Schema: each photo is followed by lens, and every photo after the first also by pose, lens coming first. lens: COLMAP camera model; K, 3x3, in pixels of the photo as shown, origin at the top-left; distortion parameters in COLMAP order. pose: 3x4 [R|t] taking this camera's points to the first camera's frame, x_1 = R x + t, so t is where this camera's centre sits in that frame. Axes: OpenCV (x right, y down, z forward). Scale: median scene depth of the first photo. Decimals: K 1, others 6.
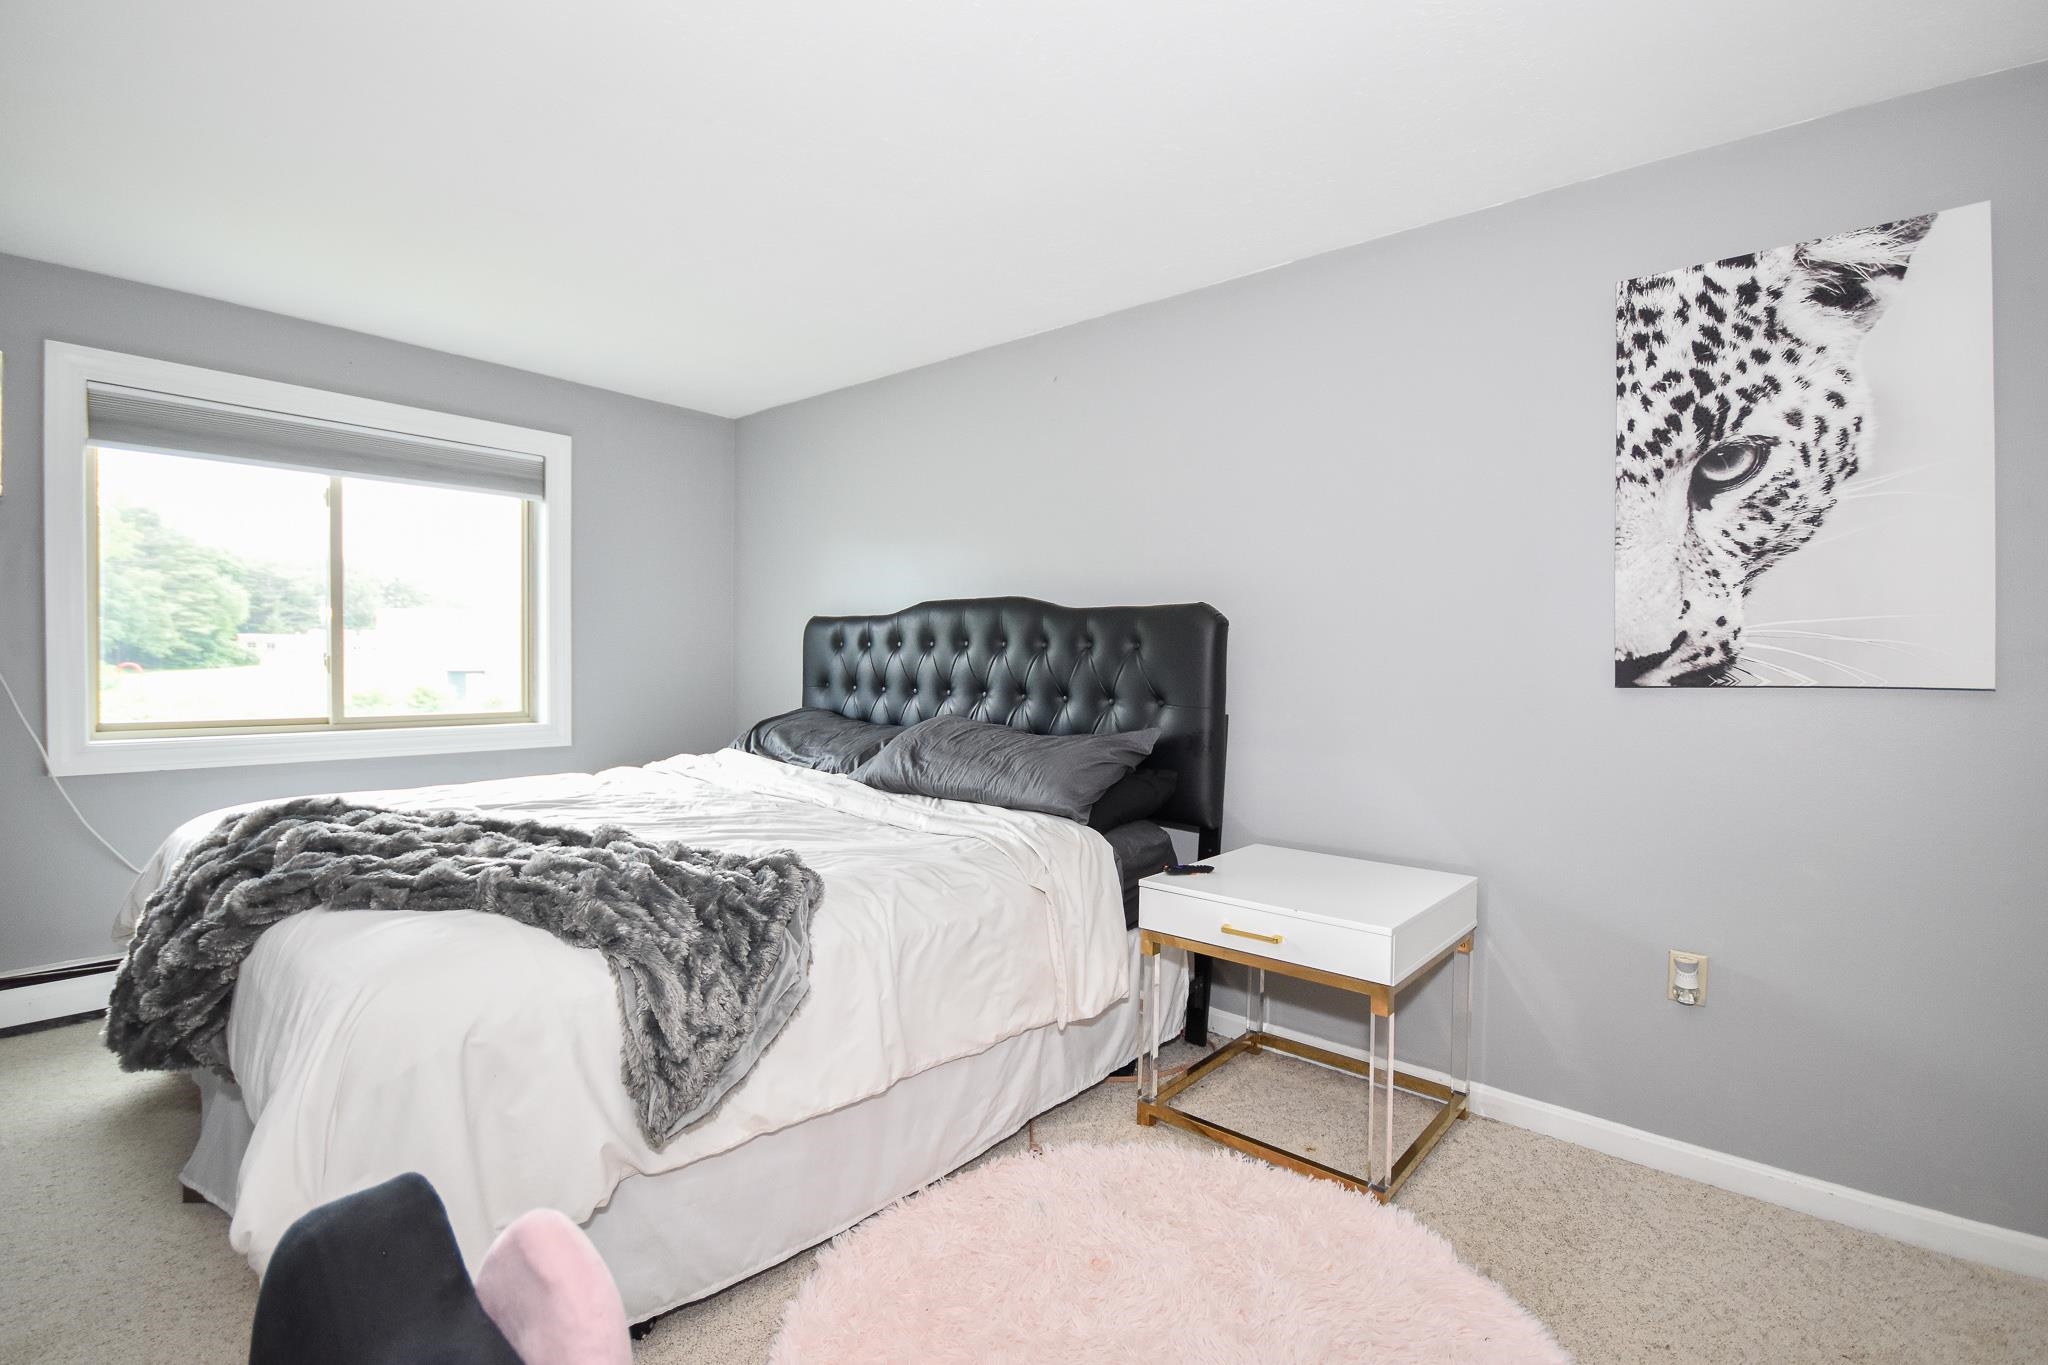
lens RADIAL K [[897.6, 0, 1027.6], [0, 897.6, 684.7], [0, 0, 1]] dist [0.010945, -0.012508]
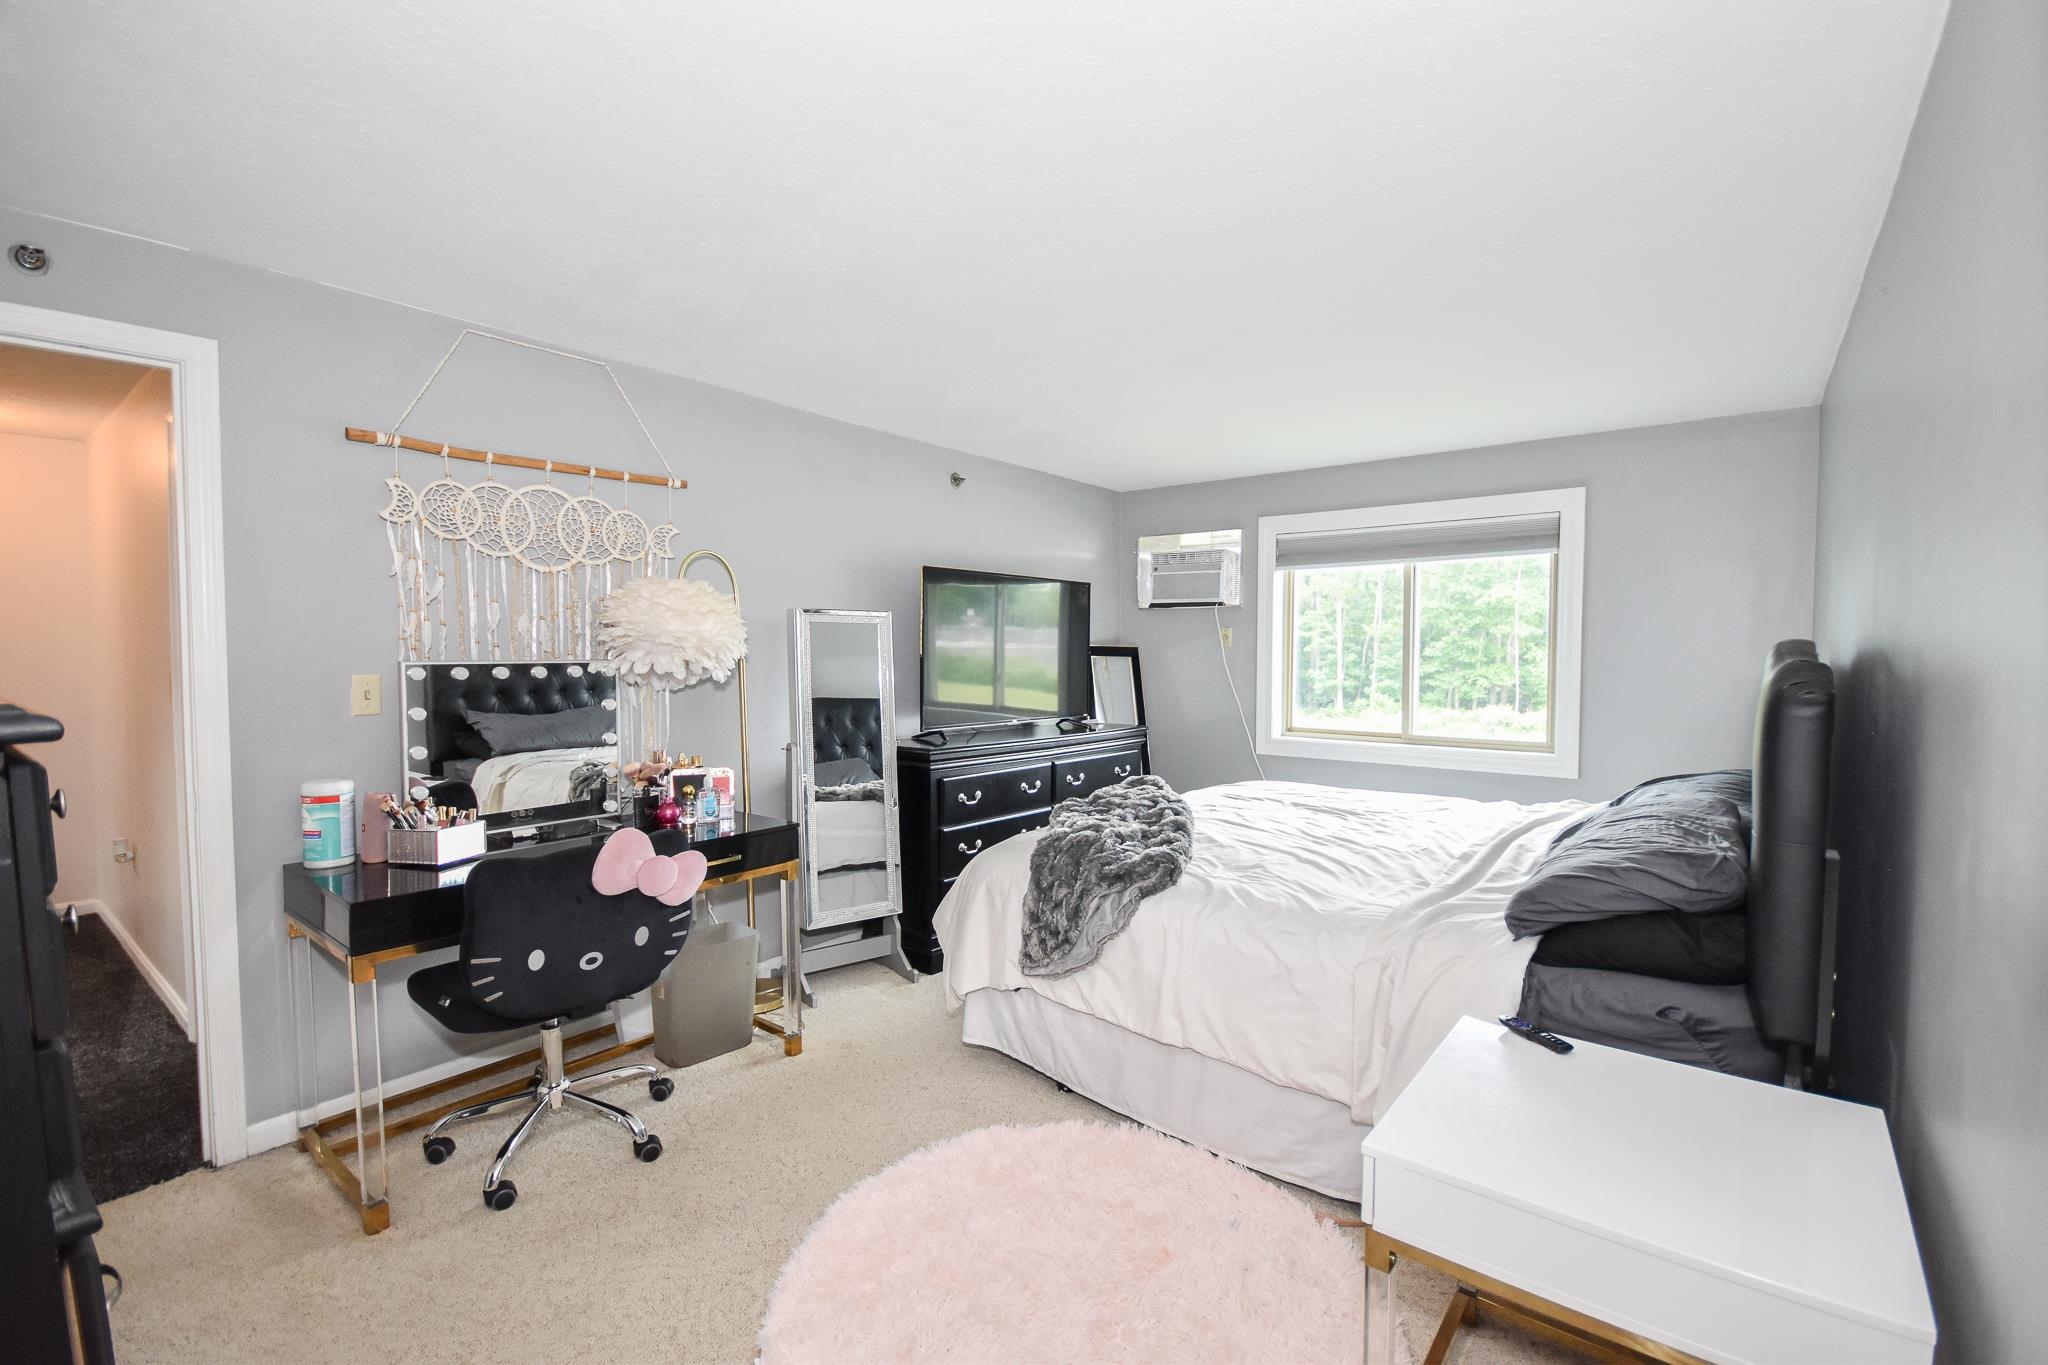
lens RADIAL K [[897.6, 0, 1027.6], [0, 897.6, 684.7], [0, 0, 1]] dist [0.010945, -0.012508]
pose [[0.024045, 0.032943, -0.999168, 0.609946], [-0.028611, 0.999070, 0.032252, -0.069587], [0.999301, 0.027812, 0.024965, 0.383448]]
